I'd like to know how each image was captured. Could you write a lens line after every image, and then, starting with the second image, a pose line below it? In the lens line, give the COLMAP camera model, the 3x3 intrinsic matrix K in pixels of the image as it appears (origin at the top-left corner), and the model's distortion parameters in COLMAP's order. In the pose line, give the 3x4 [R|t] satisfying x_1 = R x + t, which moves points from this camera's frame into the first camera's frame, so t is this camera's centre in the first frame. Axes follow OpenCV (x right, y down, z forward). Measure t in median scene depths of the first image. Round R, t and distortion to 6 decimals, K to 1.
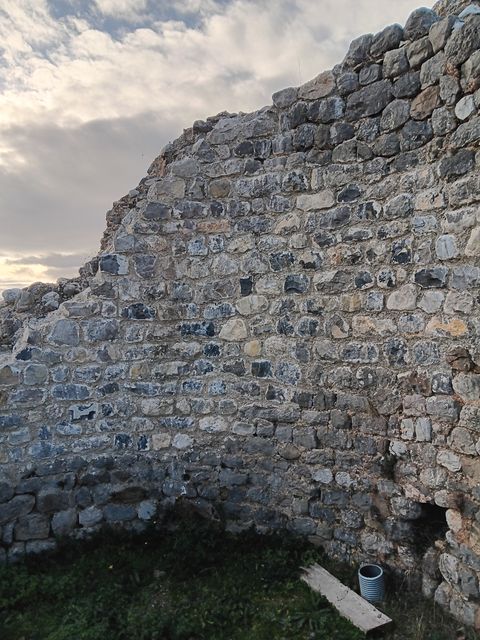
lens RADIAL K [[496.6, 0, 243.6], [0, 496.6, 320.8], [0, 0, 1]] dist [0.050960, -0.106004]
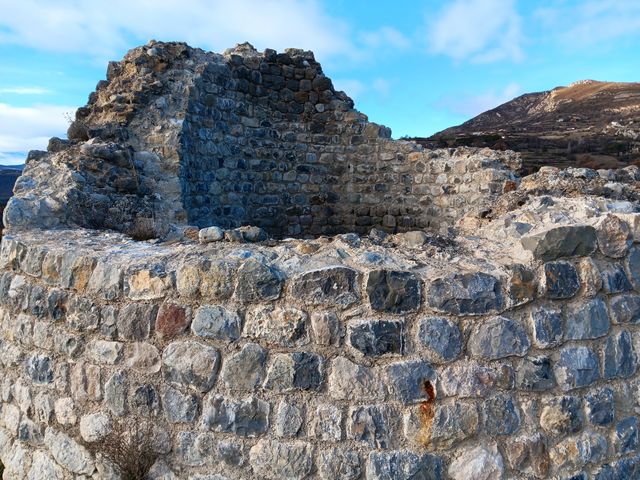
lens RADIAL K [[496.6, 0, 326.1], [0, 496.6, 246.6], [0, 0, 1]] dist [0.050960, -0.106004]
pose [[0.164143, -0.089952, 0.982327, -1.374718], [-0.005318, 0.995738, 0.092069, 0.048734], [-0.986422, -0.020336, 0.162965, 0.299766]]
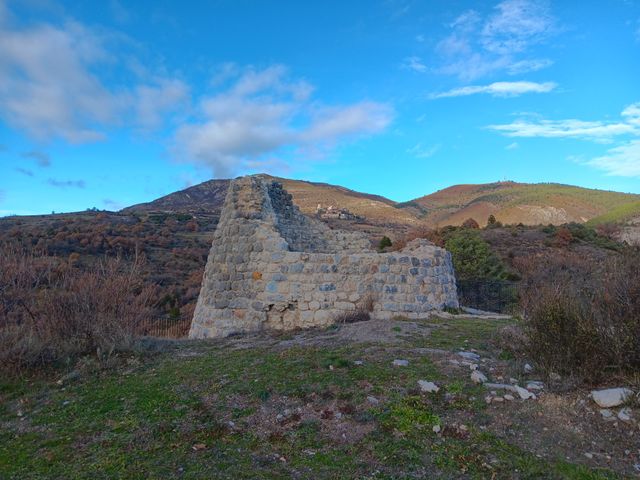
lens RADIAL K [[496.6, 0, 323.5], [0, 496.6, 241.1], [0, 0, 1]] dist [0.050960, -0.106004]
pose [[-0.421409, 0.065312, 0.904516, -2.938315], [-0.006699, 0.997152, -0.075121, 0.235230], [-0.906846, -0.037716, -0.419771, 1.807009]]
